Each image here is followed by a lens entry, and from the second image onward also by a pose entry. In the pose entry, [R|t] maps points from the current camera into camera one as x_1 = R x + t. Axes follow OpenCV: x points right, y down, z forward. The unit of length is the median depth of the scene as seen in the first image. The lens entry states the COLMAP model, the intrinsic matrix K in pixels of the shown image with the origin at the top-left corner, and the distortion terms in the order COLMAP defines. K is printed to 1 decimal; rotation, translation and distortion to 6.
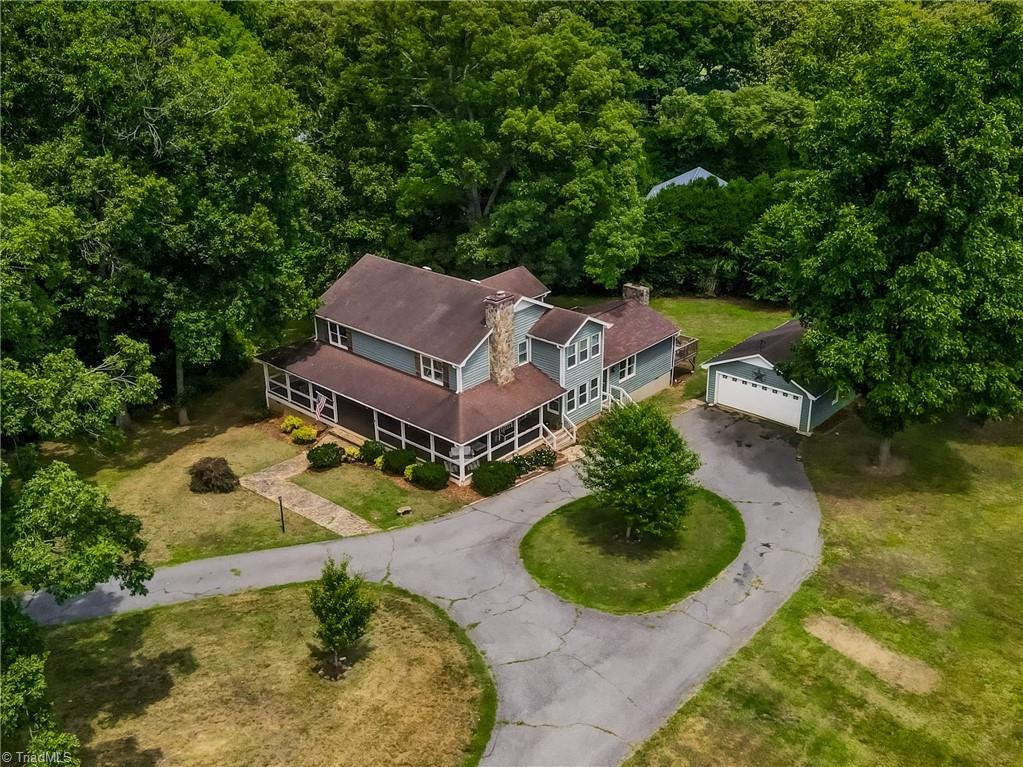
lens RADIAL K [[945.4, 0, 516.3], [0, 945.4, 352.0], [0, 0, 1]] dist [-0.012605, 0.070802]
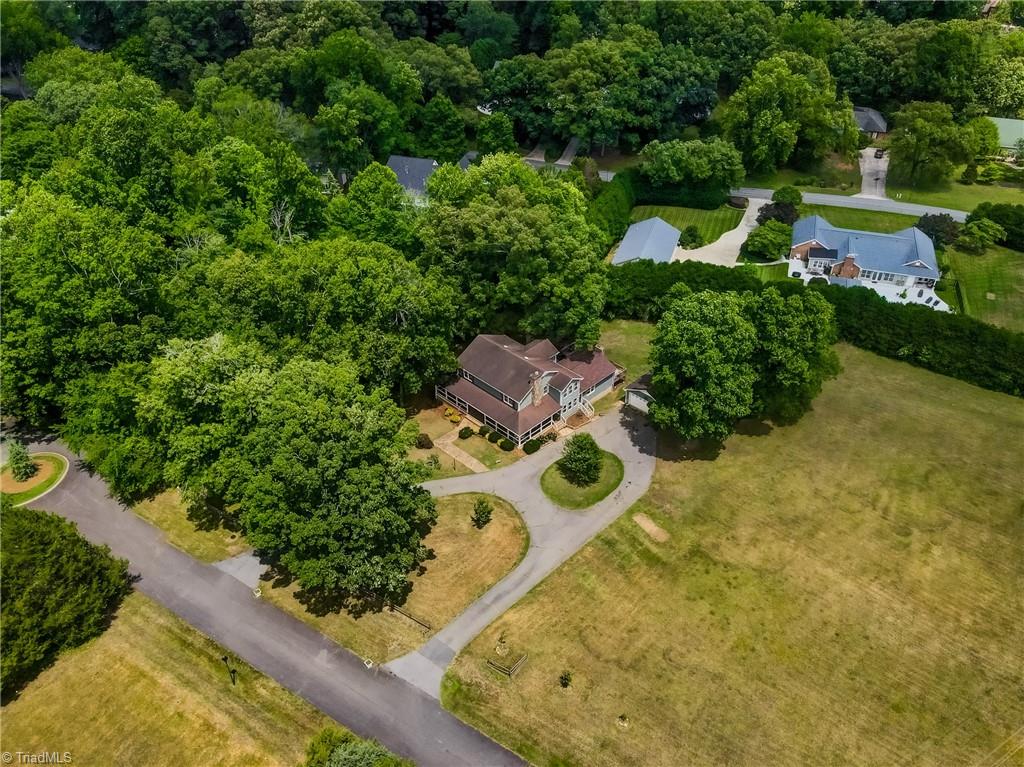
lens RADIAL K [[749.0, 0, 512.0], [0, 749.0, 383.5], [0, 0, 1]] dist [-0.006352, 0.030022]
pose [[0.998163, 0.032788, -0.050949, 0.021742], [-0.018758, 0.966837, 0.254703, -0.573697], [0.057611, -0.253280, 0.965676, -0.970781]]
